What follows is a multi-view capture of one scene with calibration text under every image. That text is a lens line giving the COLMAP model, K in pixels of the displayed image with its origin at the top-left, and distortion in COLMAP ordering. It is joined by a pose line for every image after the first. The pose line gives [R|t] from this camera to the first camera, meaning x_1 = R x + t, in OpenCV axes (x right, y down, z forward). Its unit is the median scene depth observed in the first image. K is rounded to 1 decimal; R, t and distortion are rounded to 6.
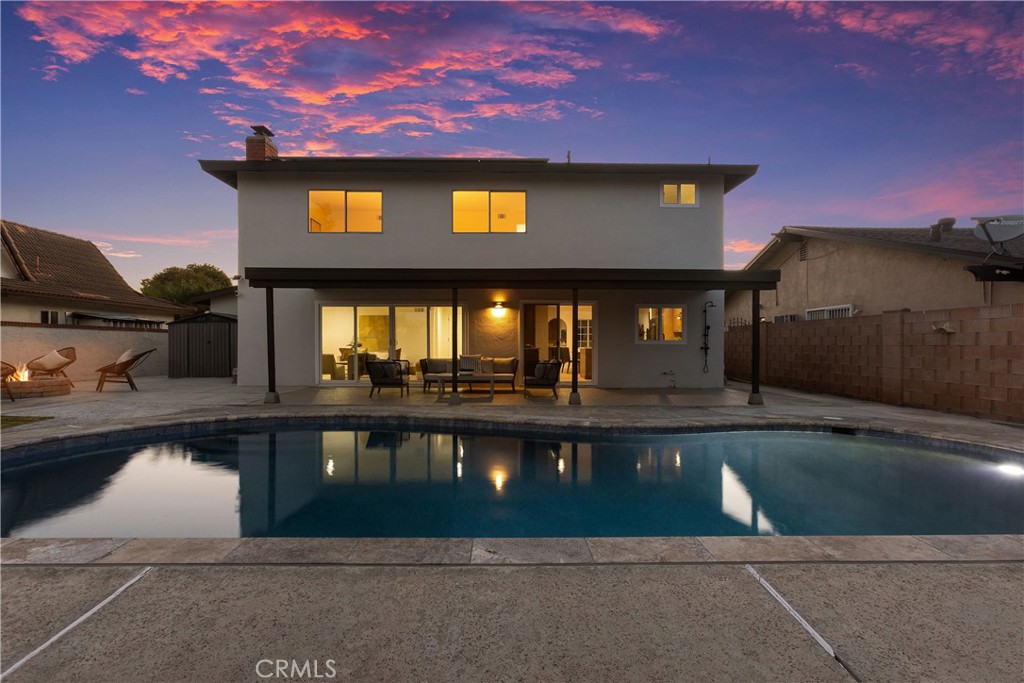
lens RADIAL K [[469.4, 0, 515.6], [0, 469.4, 346.9], [0, 0, 1]] dist [-0.005191, -0.000235]
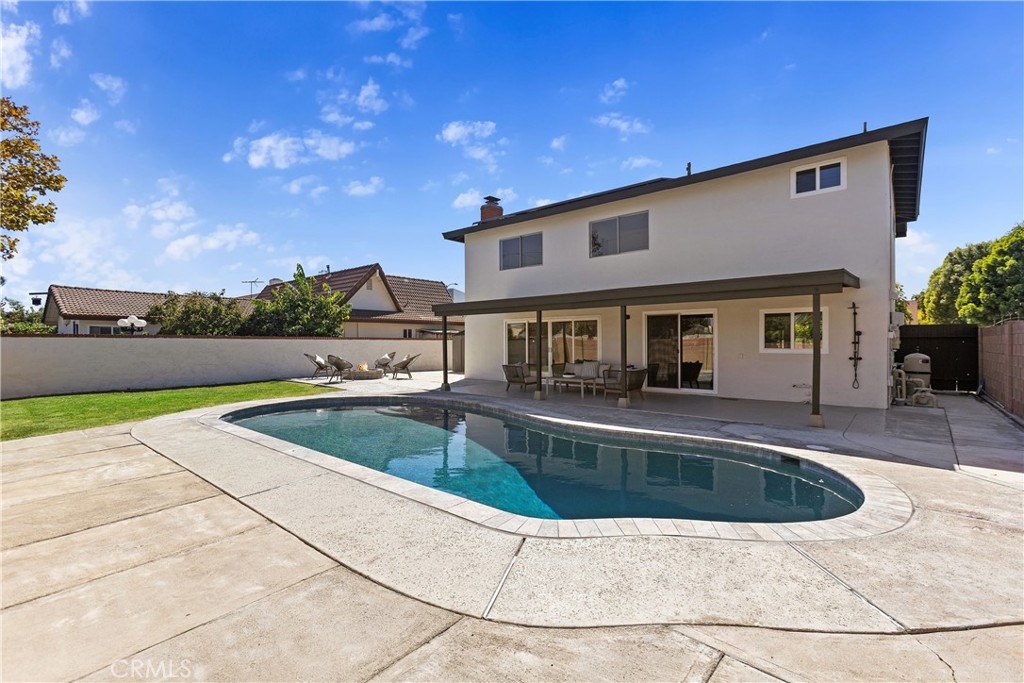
lens RADIAL K [[453.9, 0, 498.2], [0, 453.9, 338.0], [0, 0, 1]] dist [-0.000857, 0.000037]
pose [[0.745967, -0.012845, -0.665860, 0.466515], [0.000476, 0.999824, -0.018755, -0.019007], [0.665983, 0.013674, 0.745841, -0.006278]]
